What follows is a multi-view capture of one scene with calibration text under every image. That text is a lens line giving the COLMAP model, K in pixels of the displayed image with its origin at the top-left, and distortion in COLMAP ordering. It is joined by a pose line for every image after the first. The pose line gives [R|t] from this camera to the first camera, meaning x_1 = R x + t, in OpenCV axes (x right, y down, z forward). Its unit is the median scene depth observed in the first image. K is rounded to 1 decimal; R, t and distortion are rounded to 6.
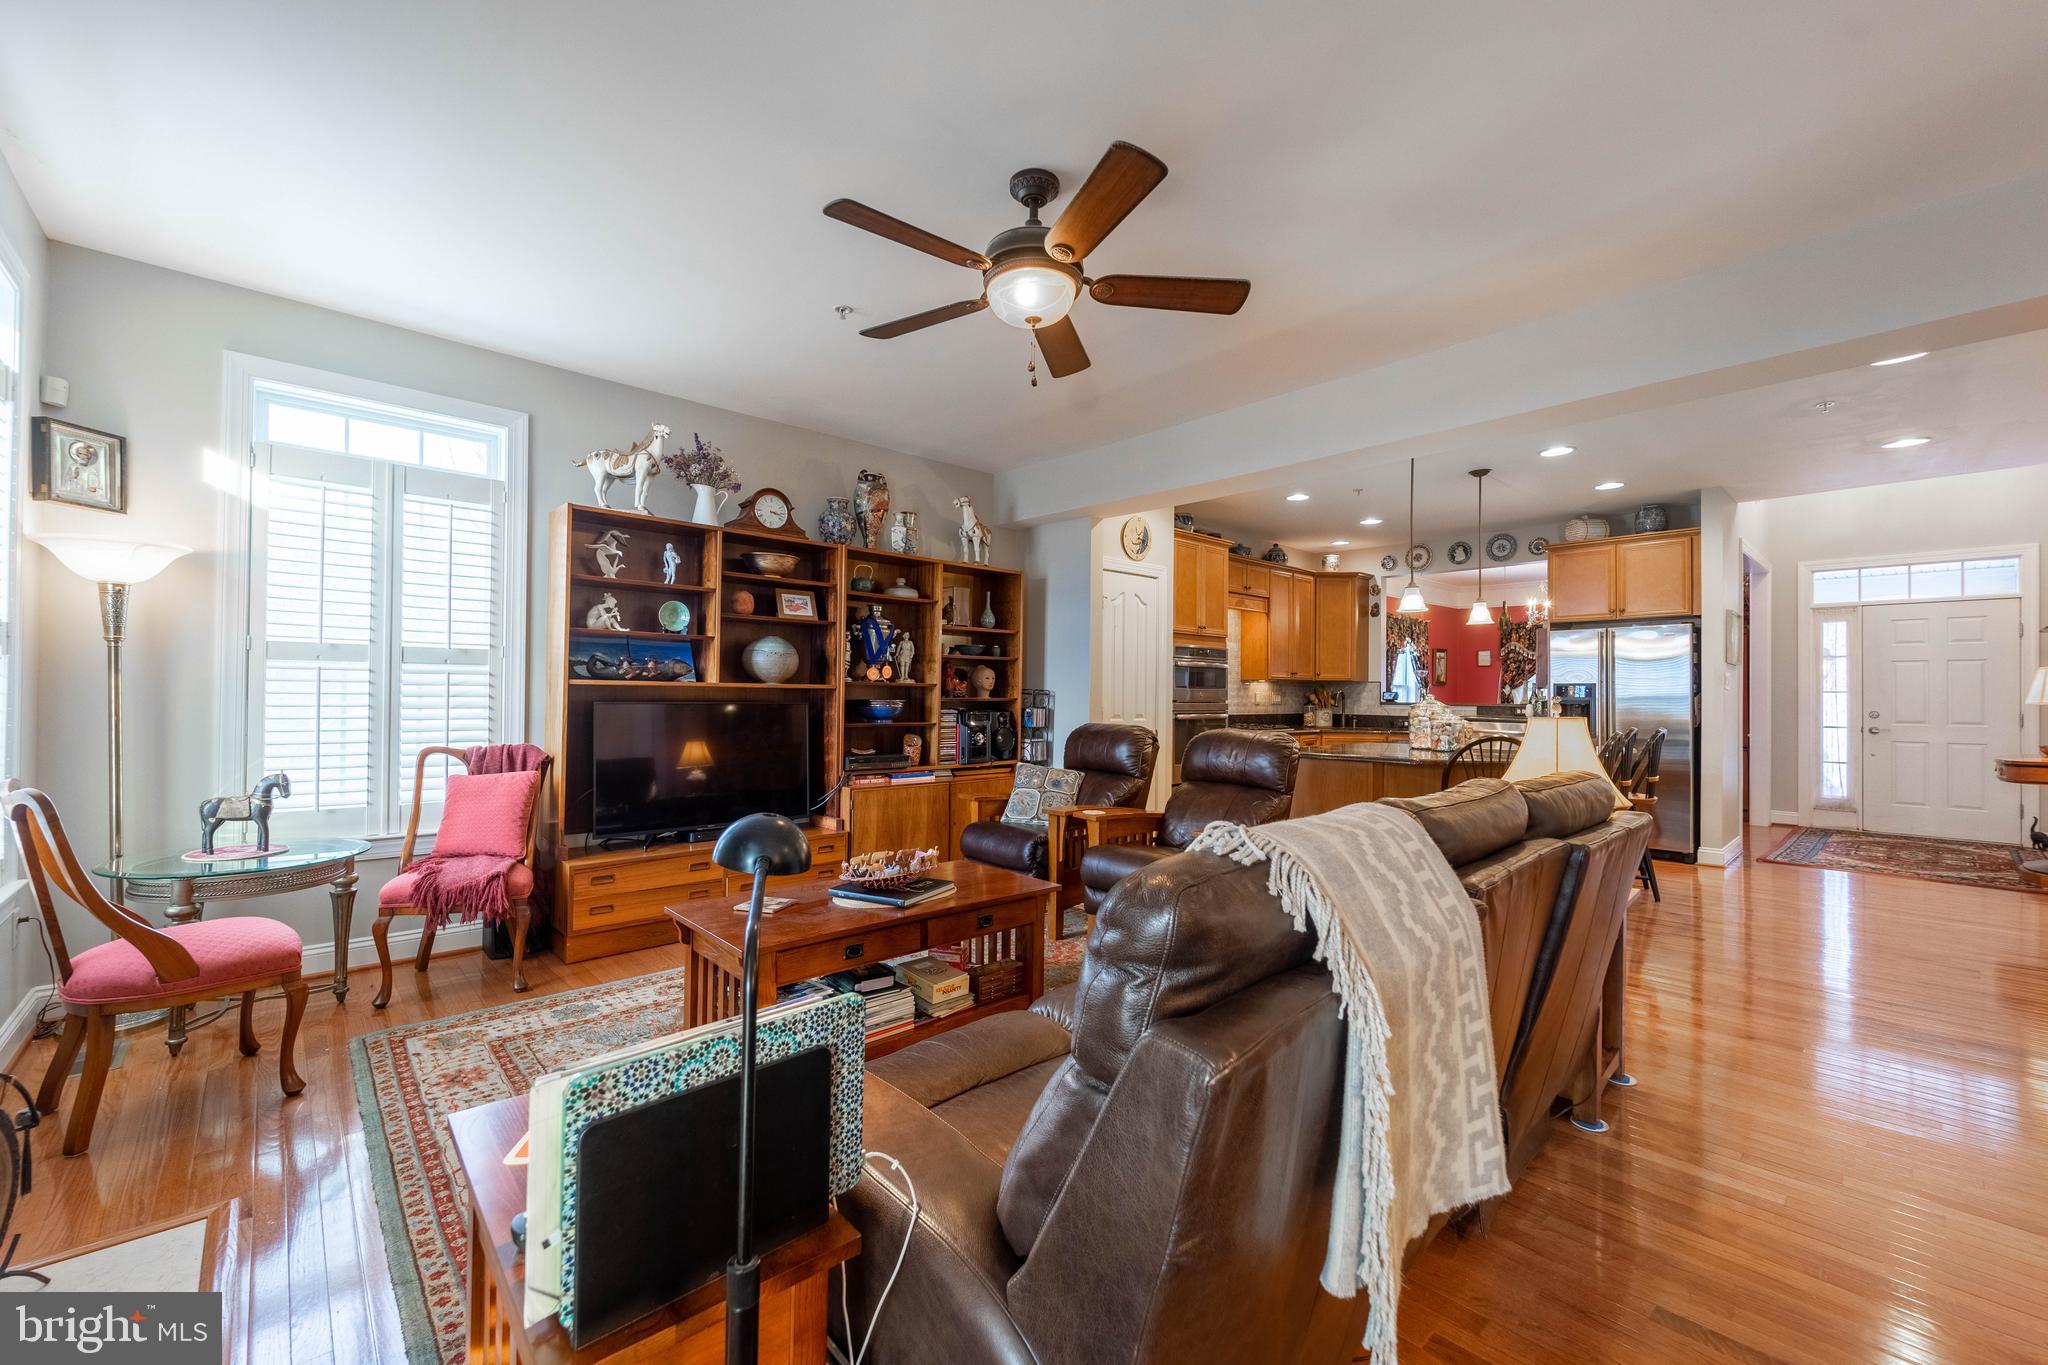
lens RADIAL K [[820.6, 0, 1022.8], [0, 820.6, 686.1], [0, 0, 1]] dist [0.003456, -0.002330]
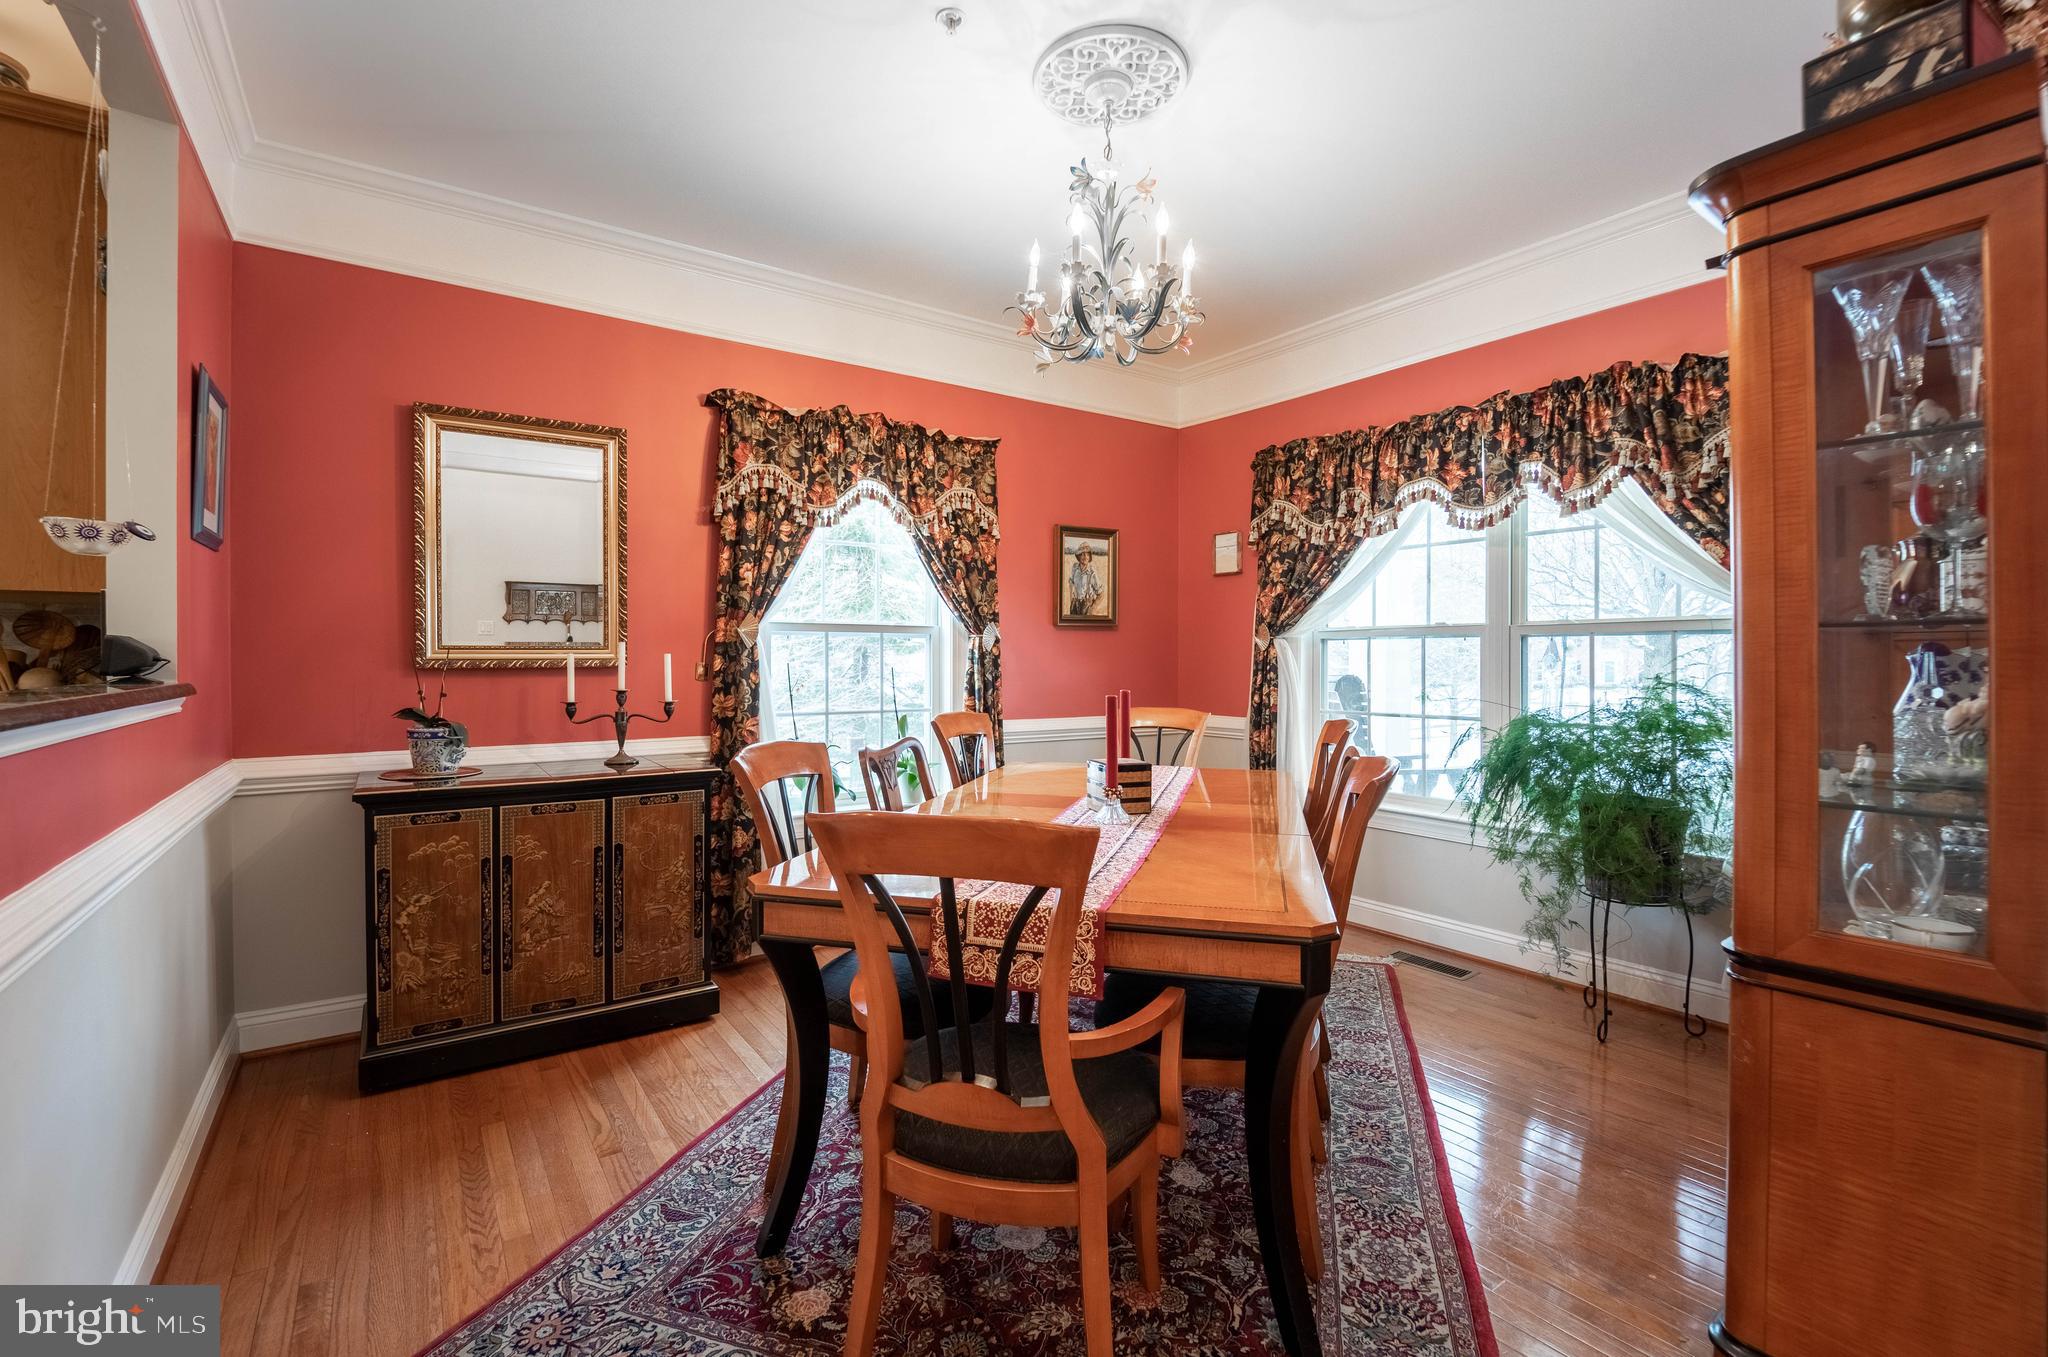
lens RADIAL K [[885.8, 0, 996.0], [0, 885.8, 660.9], [0, 0, 1]] dist [-0.026746, -0.000314]
pose [[0.989600, -0.007346, -0.143658, 0.894000], [0.008850, 0.999913, 0.009829, 0.017148], [0.143573, -0.010998, 0.989579, 1.024204]]
